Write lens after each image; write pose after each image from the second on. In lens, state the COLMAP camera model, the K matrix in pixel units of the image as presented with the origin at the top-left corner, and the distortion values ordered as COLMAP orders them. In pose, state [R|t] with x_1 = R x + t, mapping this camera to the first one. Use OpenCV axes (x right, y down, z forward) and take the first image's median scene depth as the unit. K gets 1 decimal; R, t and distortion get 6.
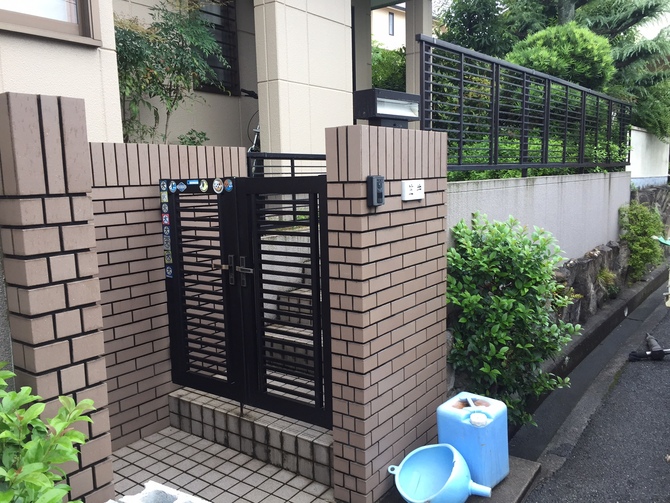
lens RADIAL K [[570.9, 0, 335.0], [0, 570.9, 251.5], [0, 0, 1]] dist [0.020804, -0.003532]
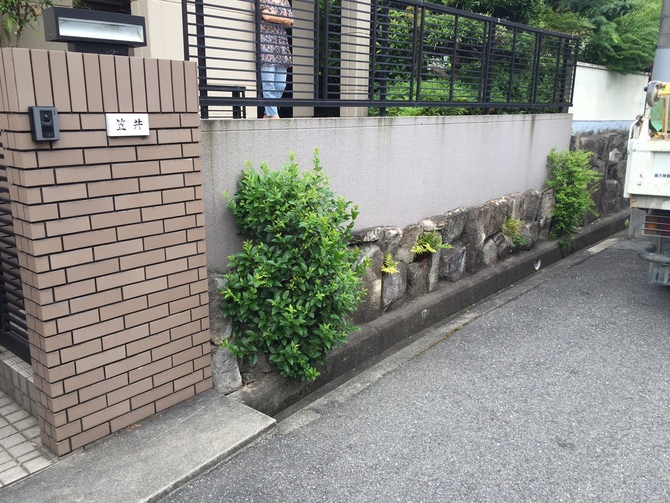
lens RADIAL K [[577.4, 0, 335.0], [0, 577.4, 251.5], [0, 0, 1]] dist [0.027114, 0.006923]
pose [[0.997452, 0.036491, -0.061299, 0.521633], [-0.030026, 0.994201, 0.103266, -0.012408], [0.064712, -0.101162, 0.992763, 0.081342]]
